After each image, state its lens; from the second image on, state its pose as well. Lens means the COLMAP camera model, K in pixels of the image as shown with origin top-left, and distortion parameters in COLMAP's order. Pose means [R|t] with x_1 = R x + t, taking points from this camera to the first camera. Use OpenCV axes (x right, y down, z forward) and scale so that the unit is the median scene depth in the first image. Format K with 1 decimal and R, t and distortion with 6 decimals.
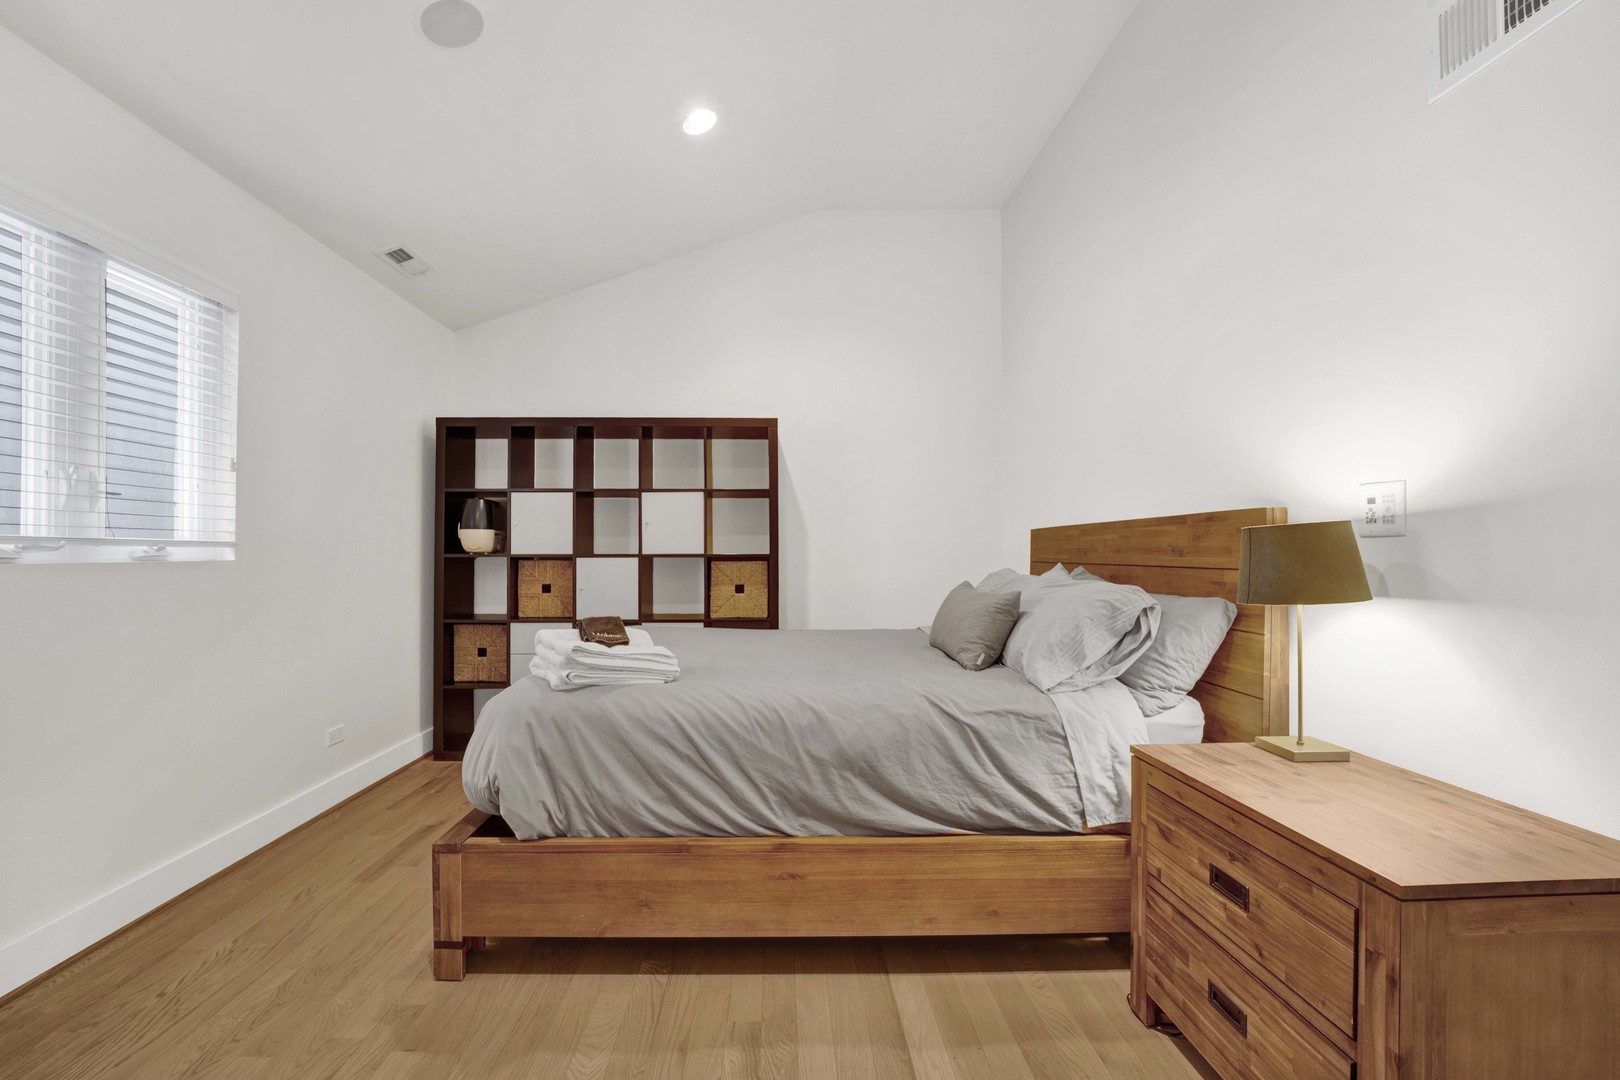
lens RADIAL K [[673.8, 0, 804.9], [0, 673.8, 545.1], [0, 0, 1]] dist [-0.012468, -0.007874]
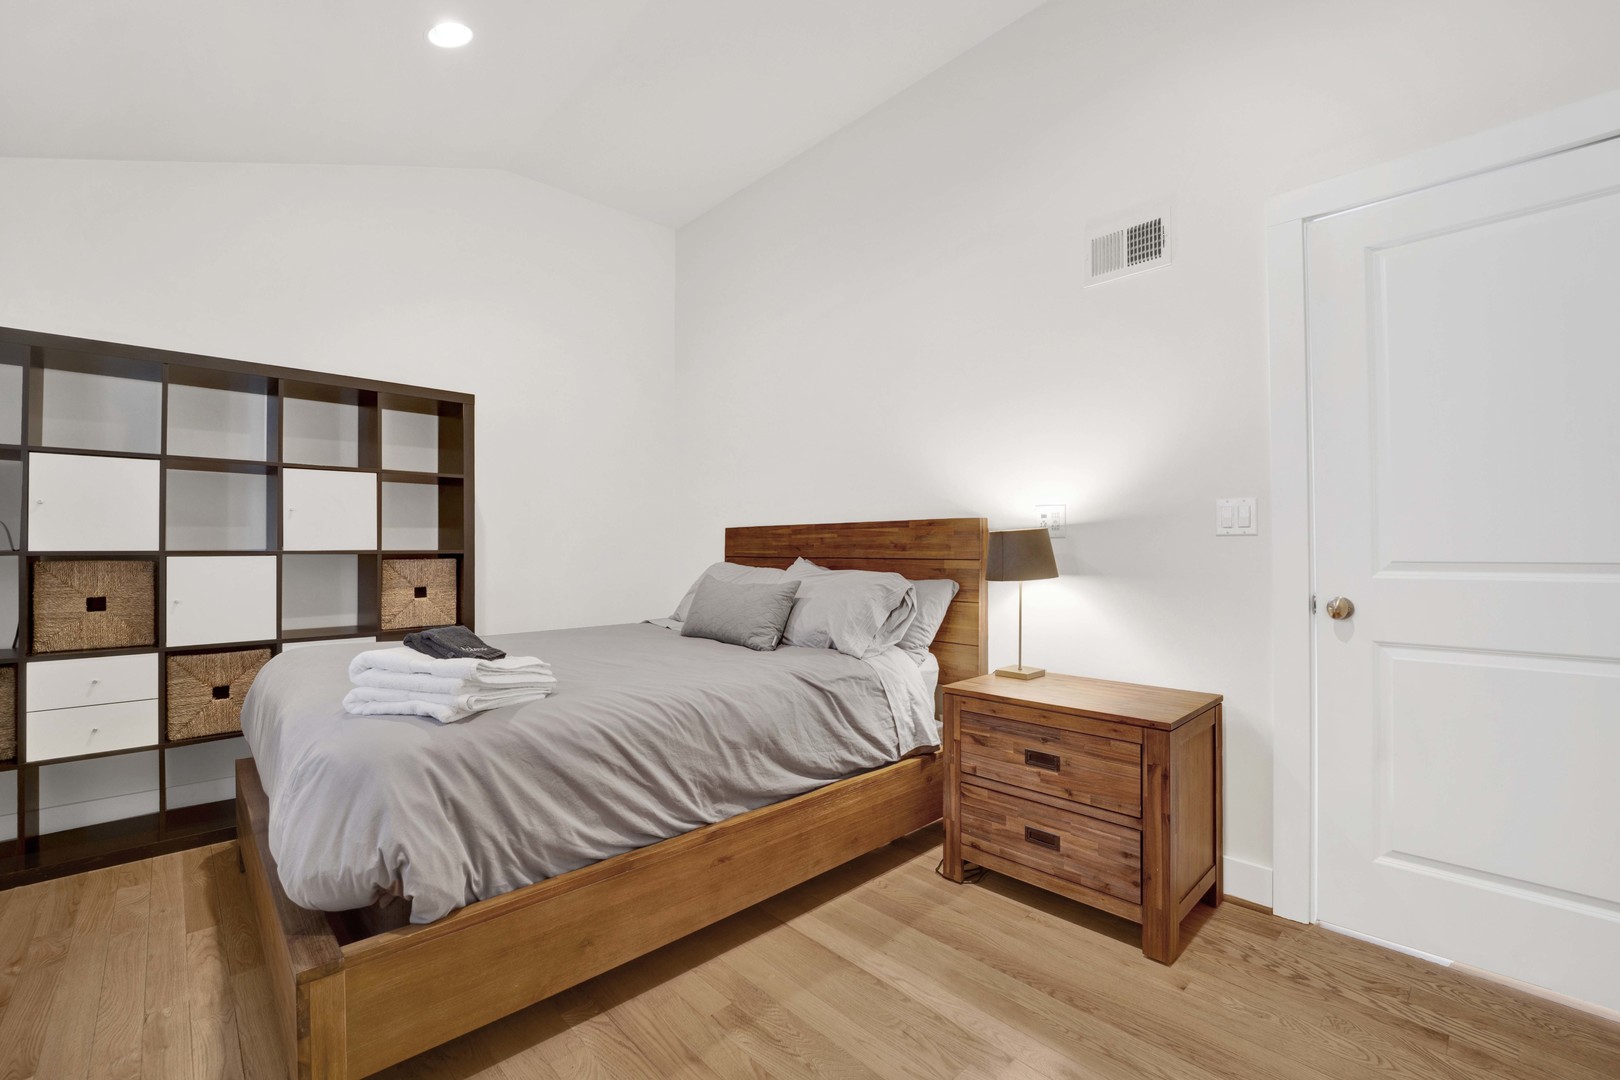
lens RADIAL K [[673.8, 0, 804.9], [0, 673.8, 545.1], [0, 0, 1]] dist [-0.012468, -0.007874]
pose [[0.739946, 0.004062, 0.672654, -0.606805], [-0.006390, 0.999979, 0.000991, 0.006252], [-0.672636, -0.005032, 0.739956, 0.149832]]
